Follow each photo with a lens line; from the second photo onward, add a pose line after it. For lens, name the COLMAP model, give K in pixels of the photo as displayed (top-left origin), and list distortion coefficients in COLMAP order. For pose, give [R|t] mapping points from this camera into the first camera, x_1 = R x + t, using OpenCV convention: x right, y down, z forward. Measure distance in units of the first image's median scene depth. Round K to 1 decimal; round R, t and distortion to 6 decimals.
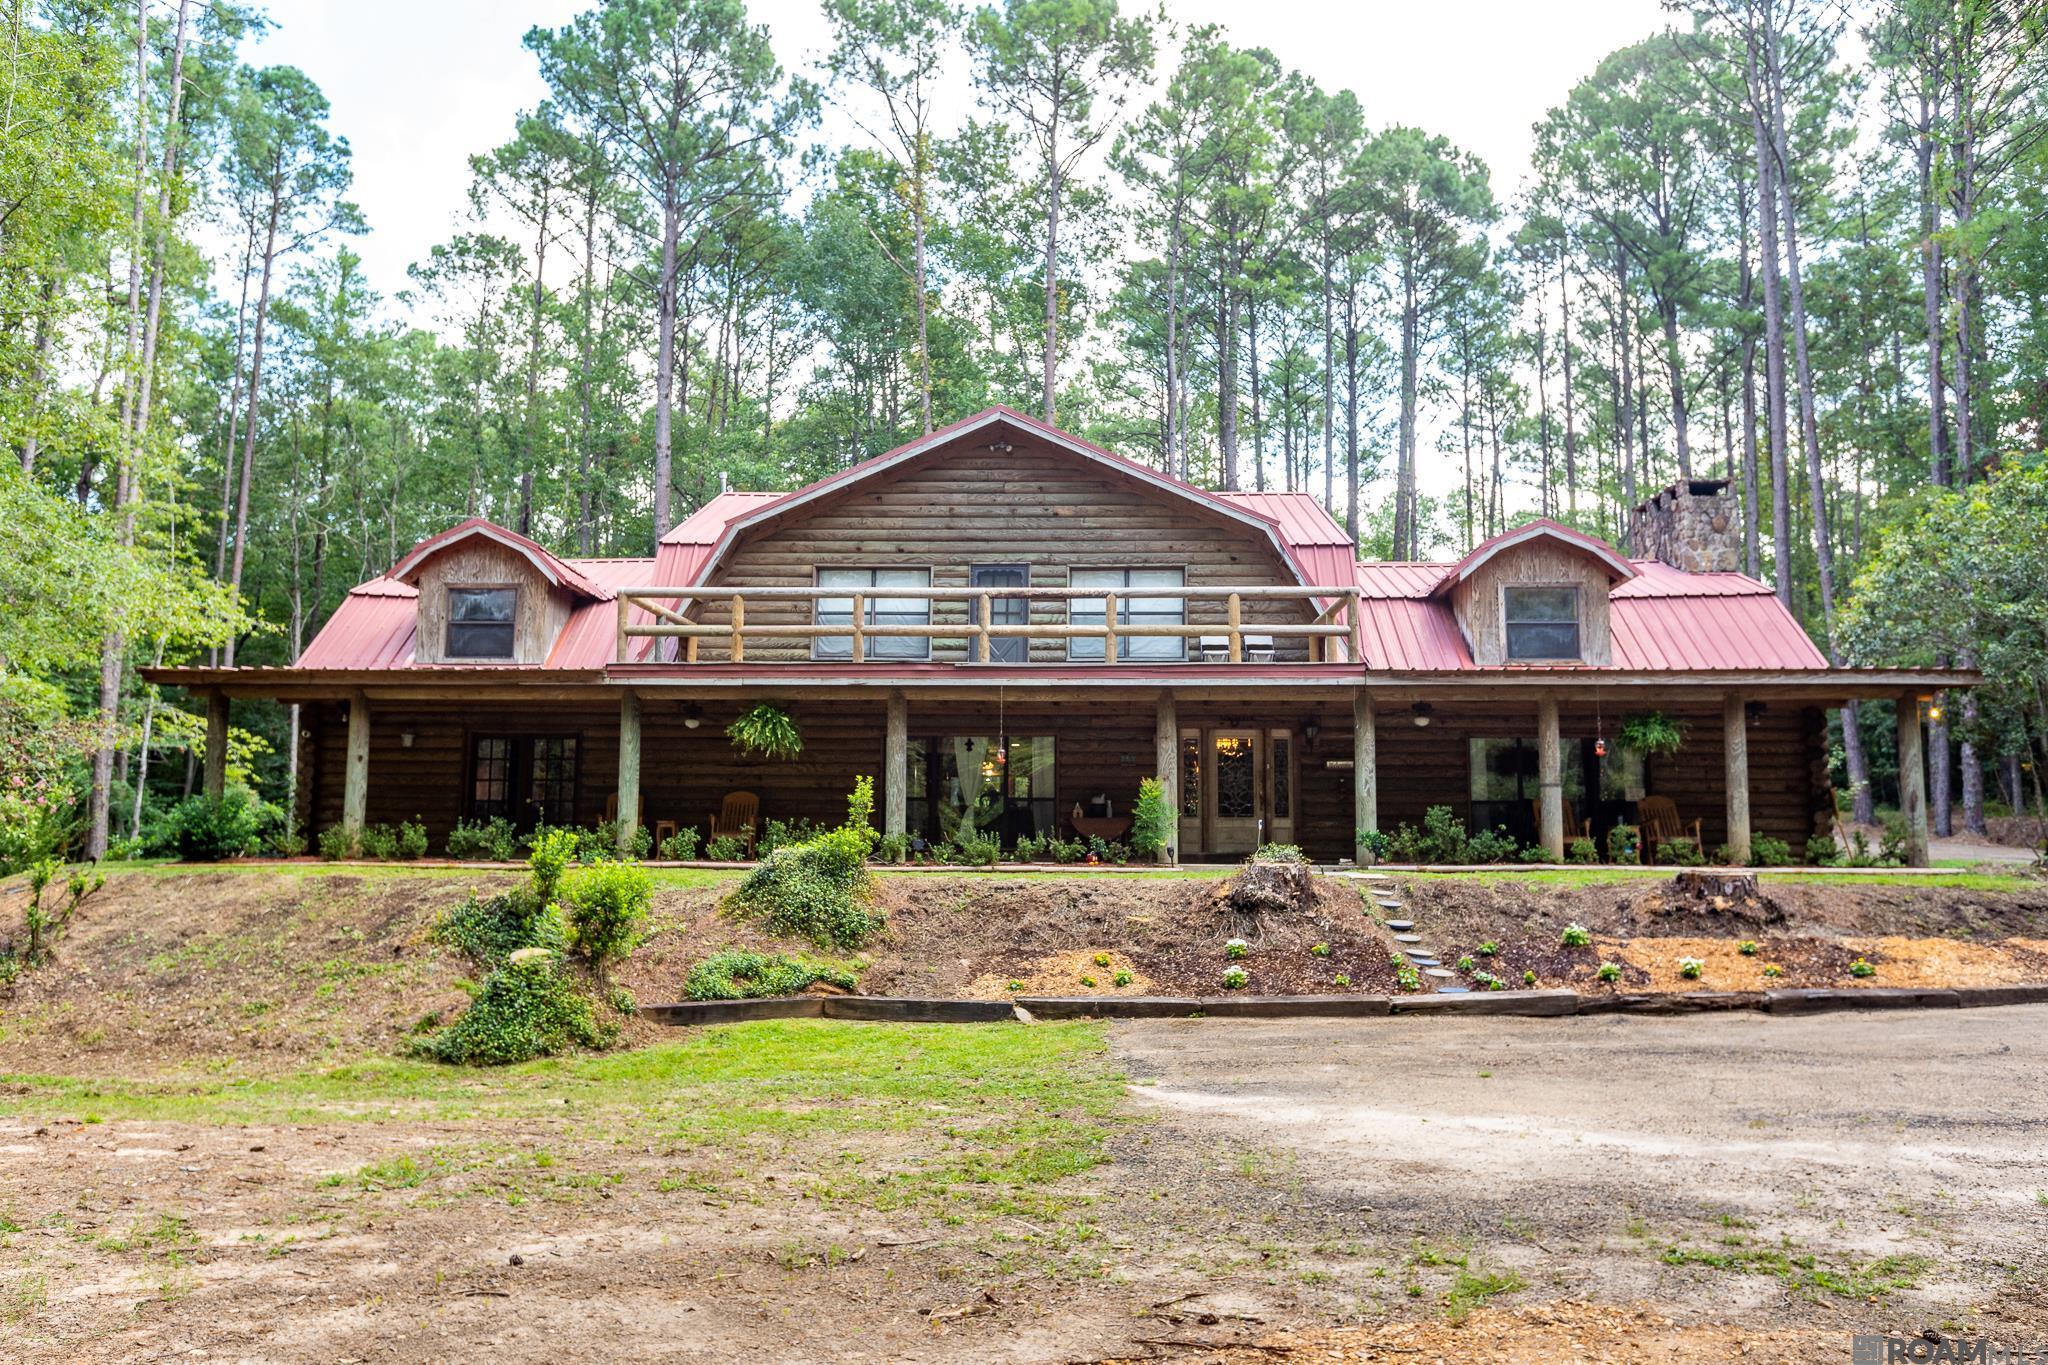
lens RADIAL K [[1518.5, 0, 1024.0], [0, 1518.5, 682.5], [0, 0, 1]] dist [-0.001436, -0.000641]
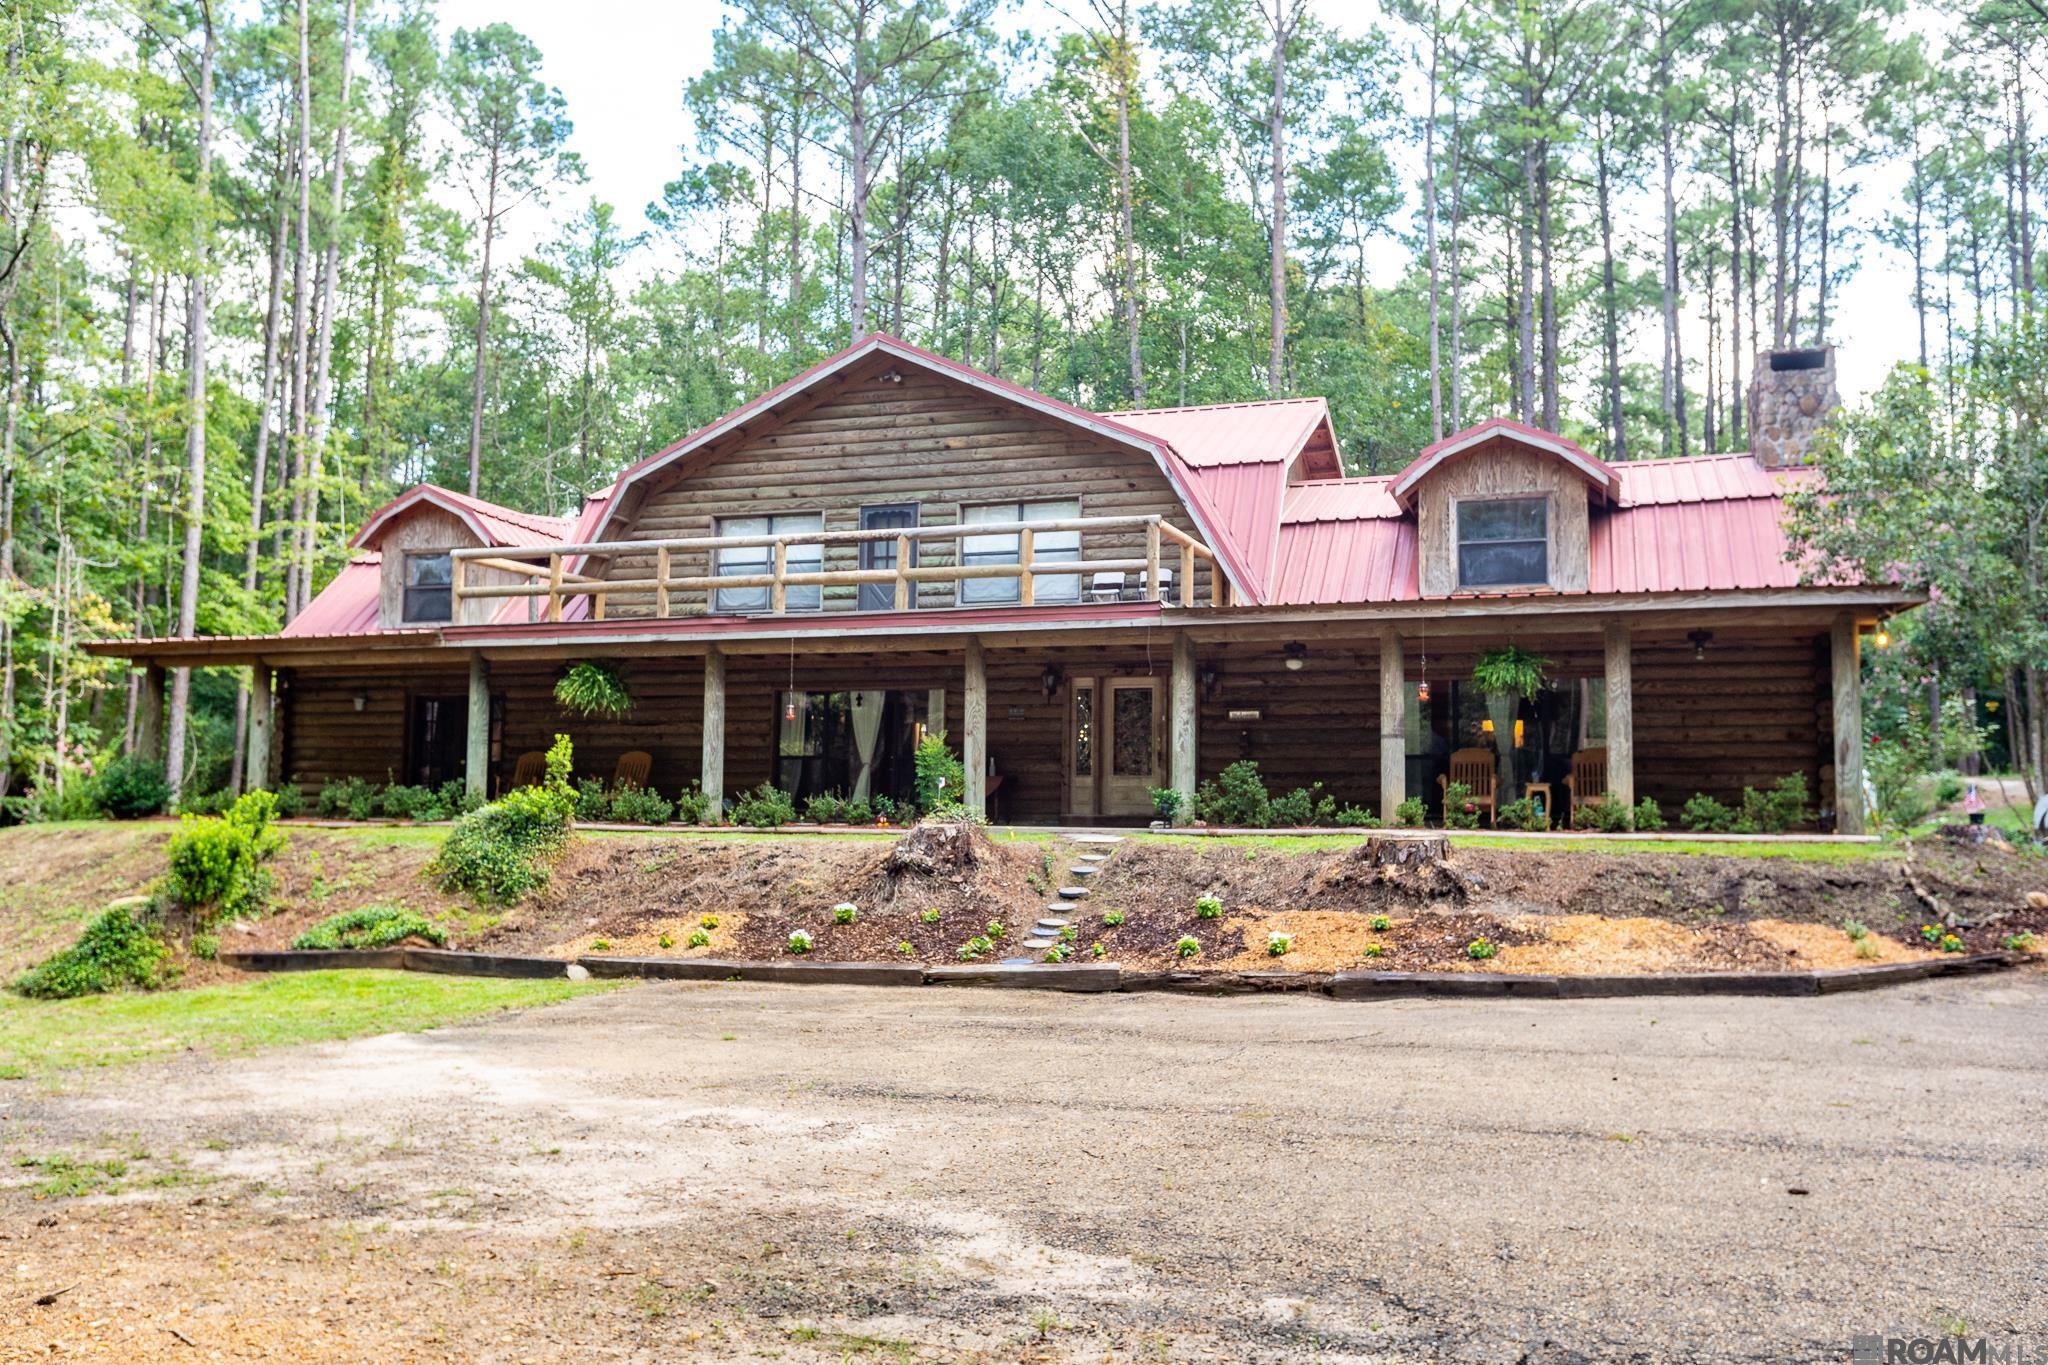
lens RADIAL K [[1748.4, 0, 1024.0], [0, 1748.4, 682.5], [0, 0, 1]] dist [-0.004288, -0.004119]
pose [[0.954083, -0.019740, -0.298892, 0.382958], [0.029769, 0.999135, 0.029038, 0.002341], [0.298060, -0.036603, 0.953845, 0.000284]]
